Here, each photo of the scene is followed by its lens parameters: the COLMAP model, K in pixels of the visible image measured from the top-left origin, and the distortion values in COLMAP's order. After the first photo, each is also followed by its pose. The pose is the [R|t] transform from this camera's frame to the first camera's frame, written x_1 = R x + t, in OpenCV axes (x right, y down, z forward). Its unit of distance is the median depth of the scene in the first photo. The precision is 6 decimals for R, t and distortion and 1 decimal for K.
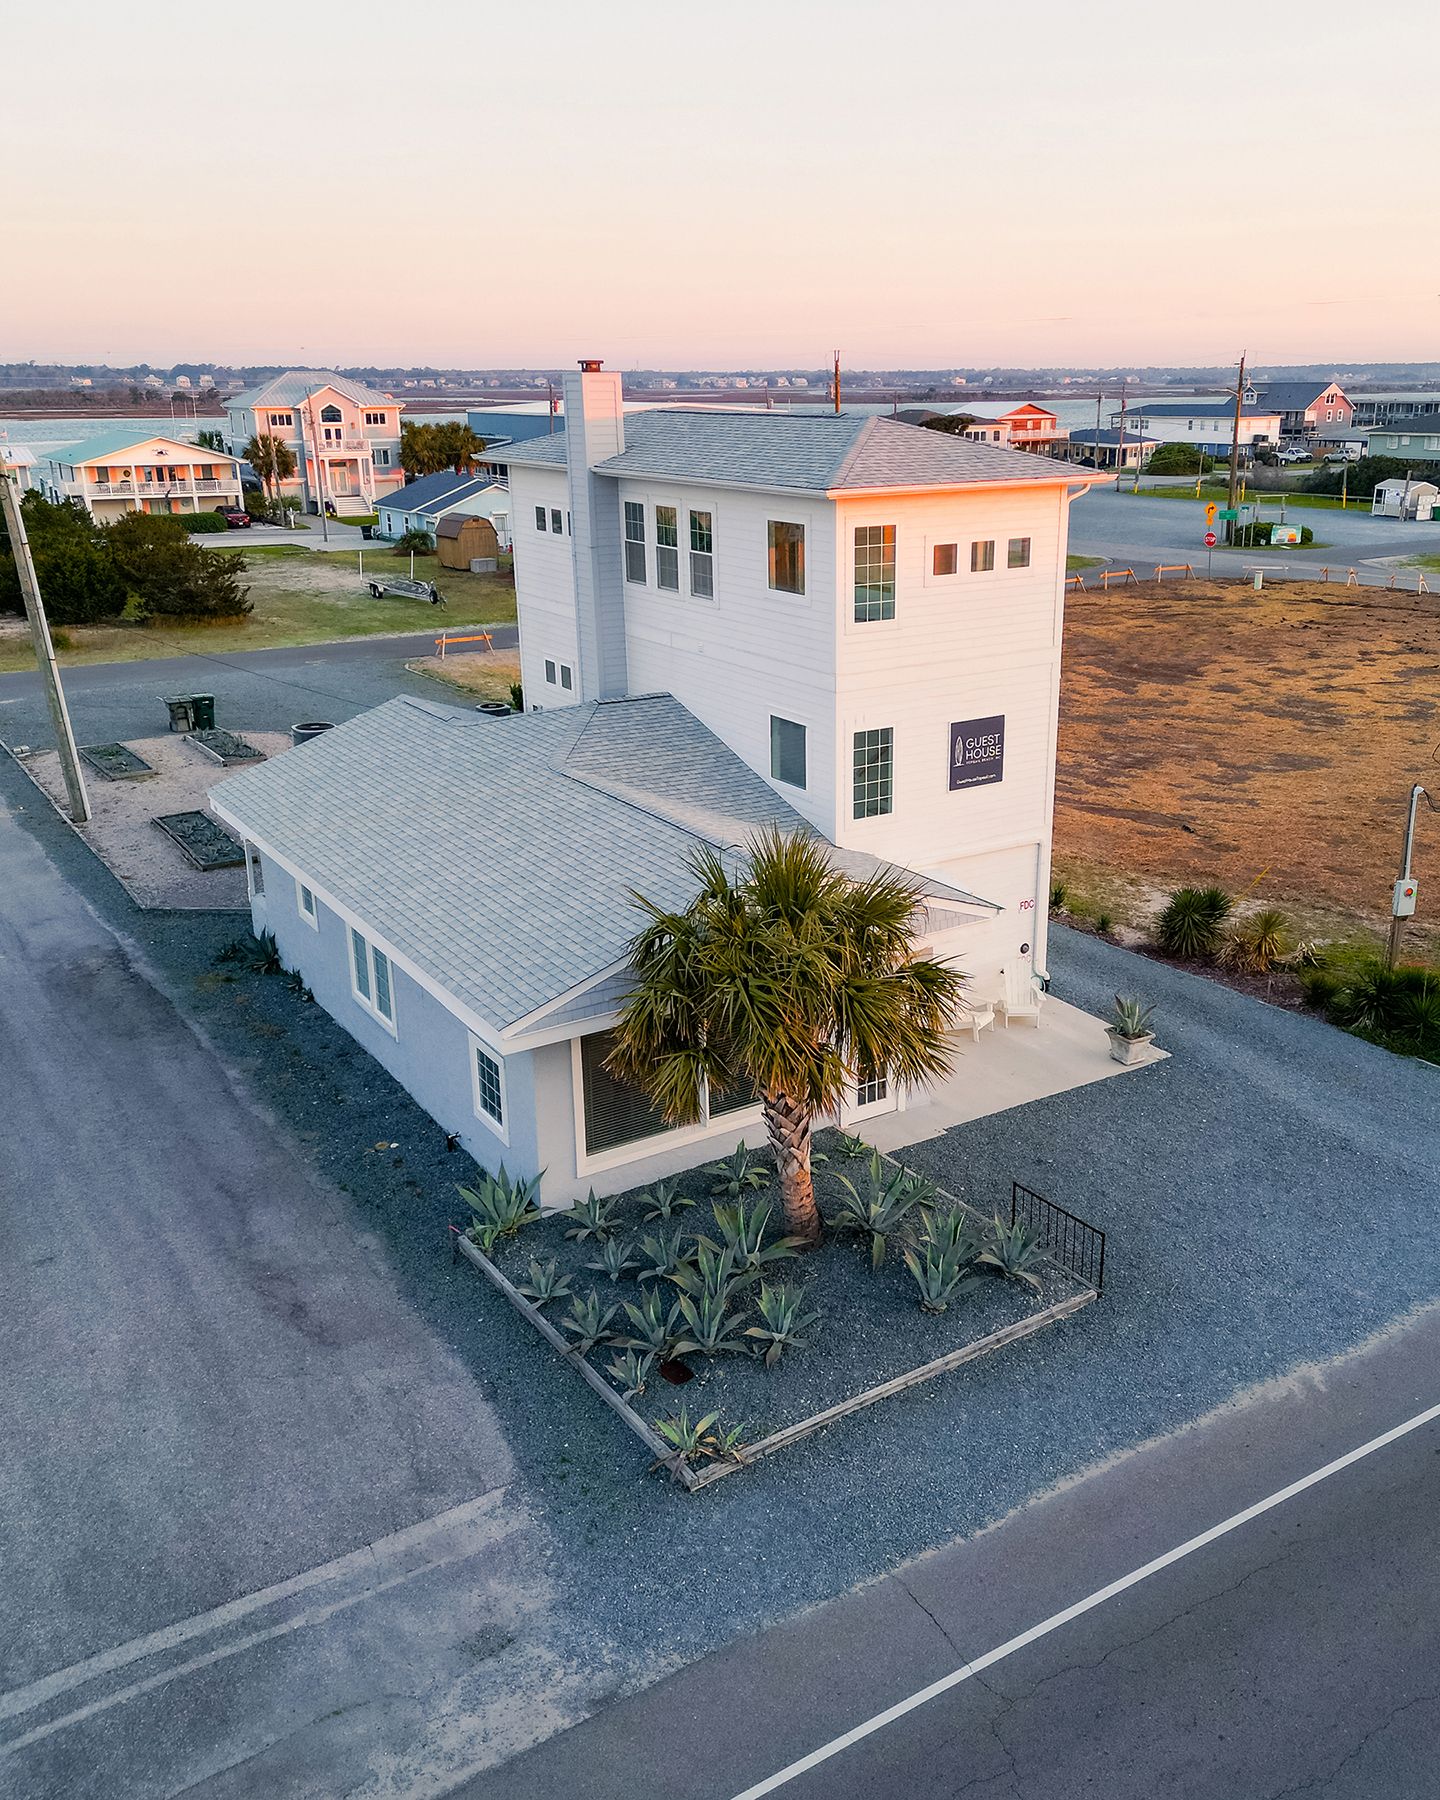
lens RADIAL K [[1568.2, 0, 812.9], [0, 1568.2, 899.3], [0, 0, 1]] dist [0.050609, 0.002430]
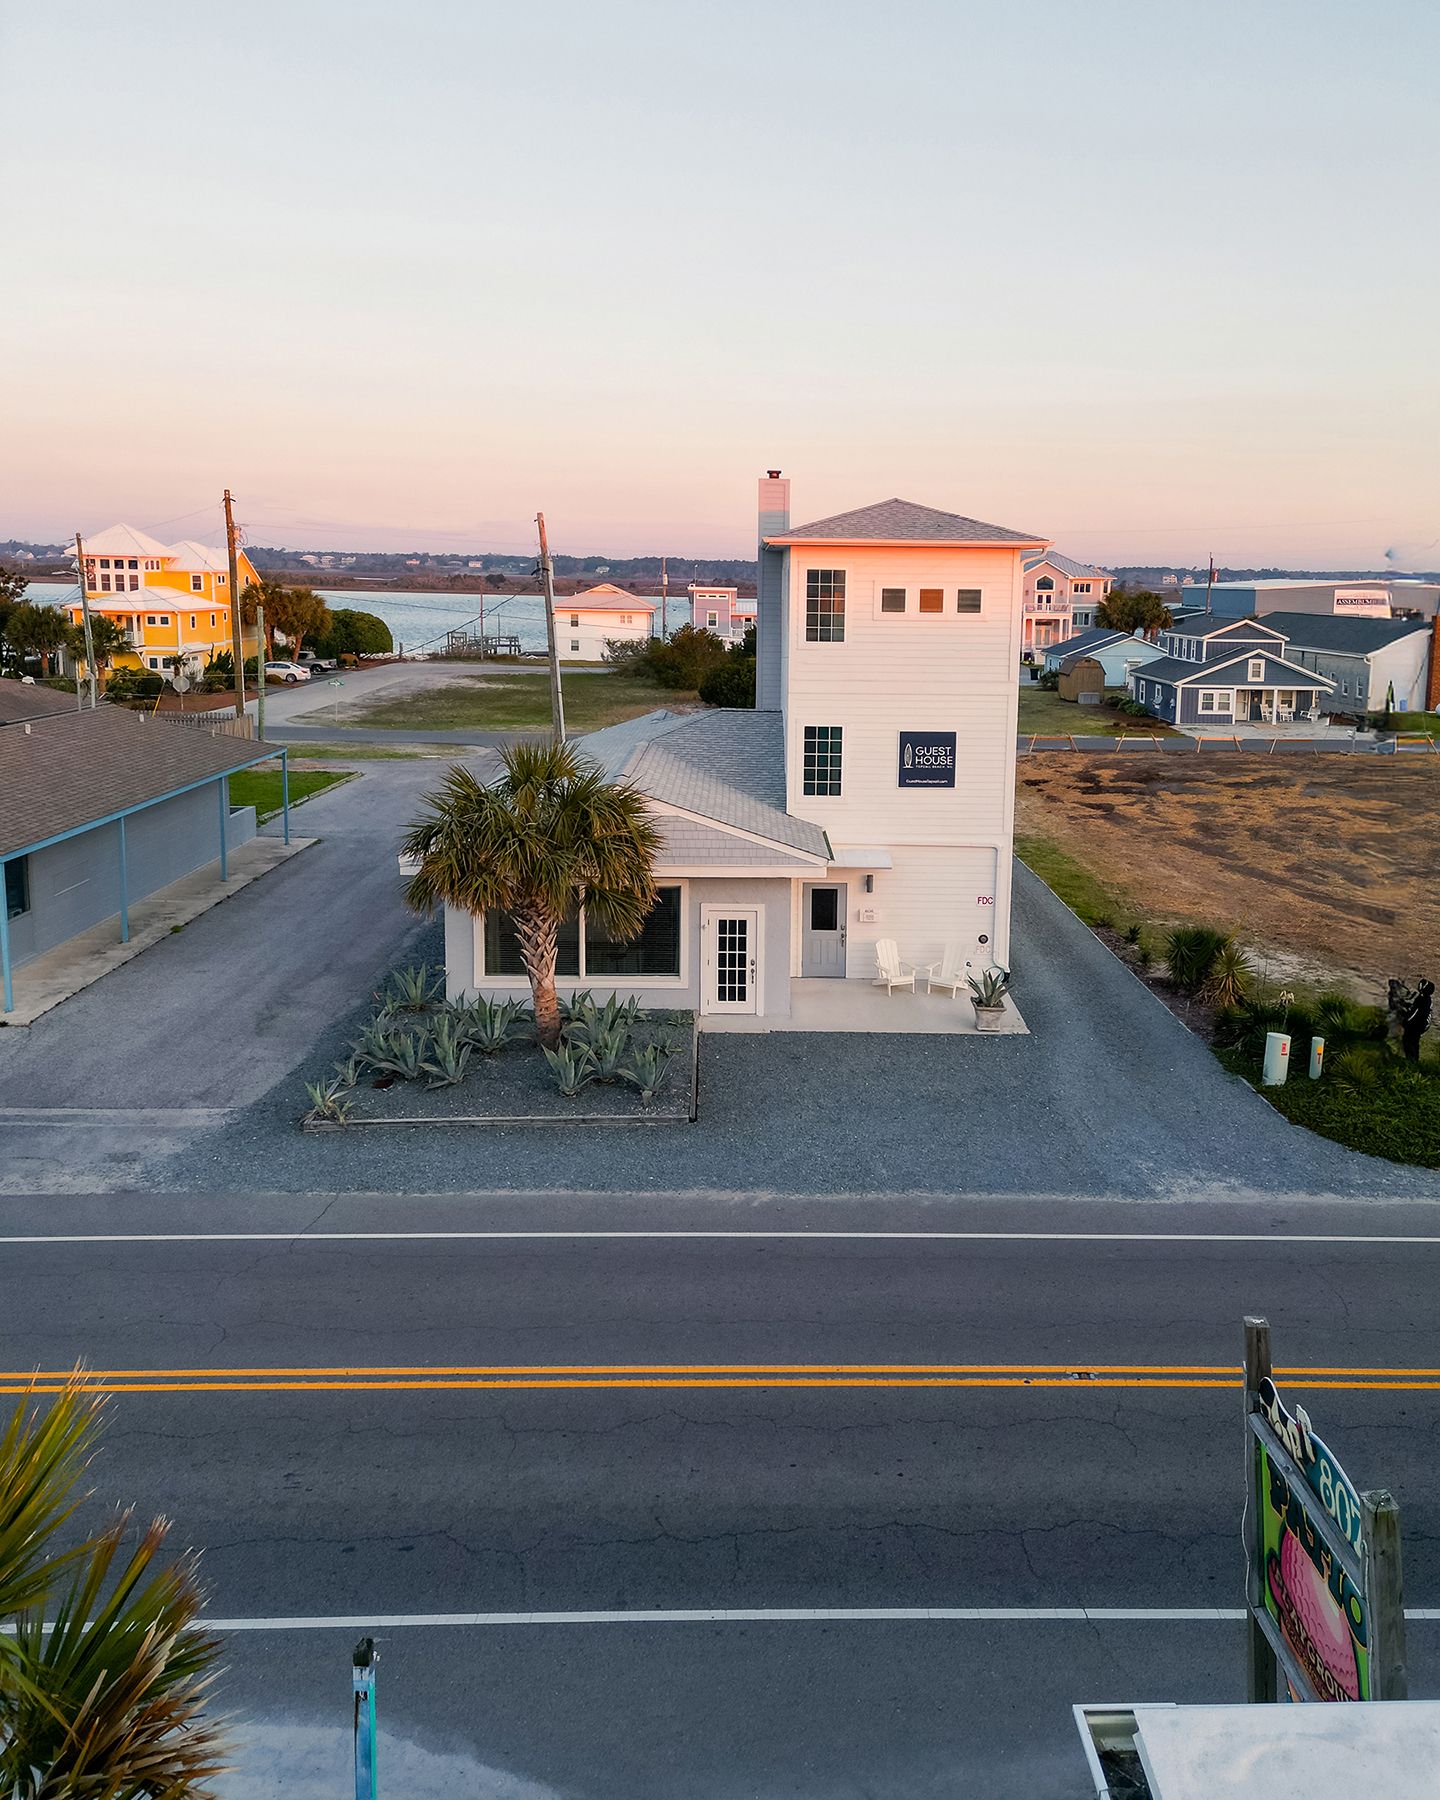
lens RADIAL K [[1420.5, 0, 784.2], [0, 1420.5, 801.6], [0, 0, 1]] dist [0.043983, -0.000944]
pose [[0.848690, 0.100995, -0.519159, 0.587769], [-0.183656, 0.976793, -0.110208, 0.081130], [0.495980, 0.188879, 0.847542, 0.011485]]
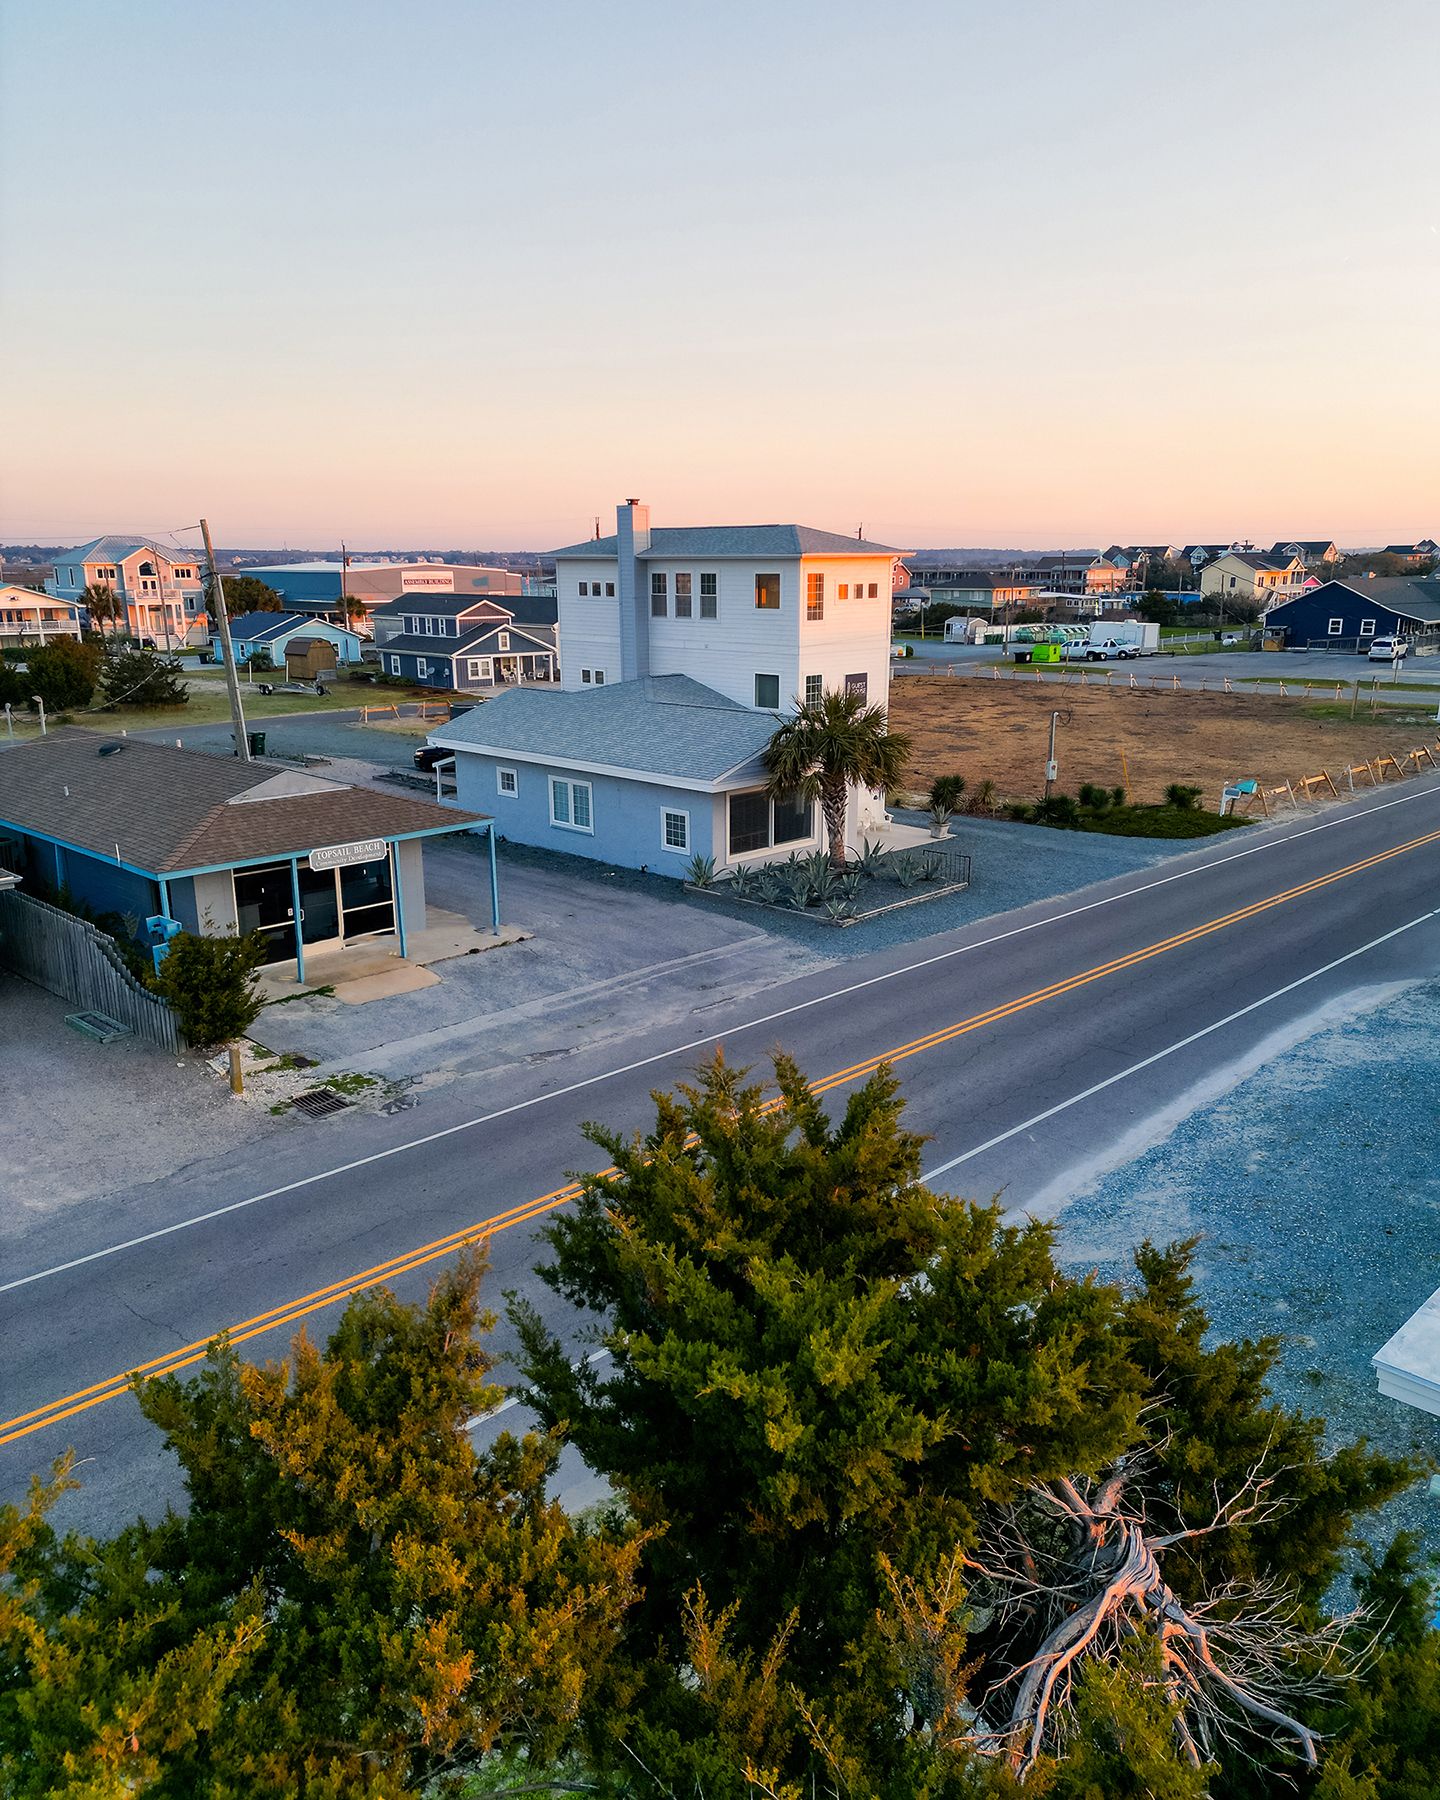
lens RADIAL K [[1334.0, 0, 719.2], [0, 1334.0, 958.9], [0, 0, 1]] dist [0.063608, -0.004477]
pose [[0.981231, -0.055255, 0.184748, -0.401771], [0.060701, 0.997869, -0.023949, 0.278639], [-0.183031, 0.034714, 0.982494, -0.639050]]
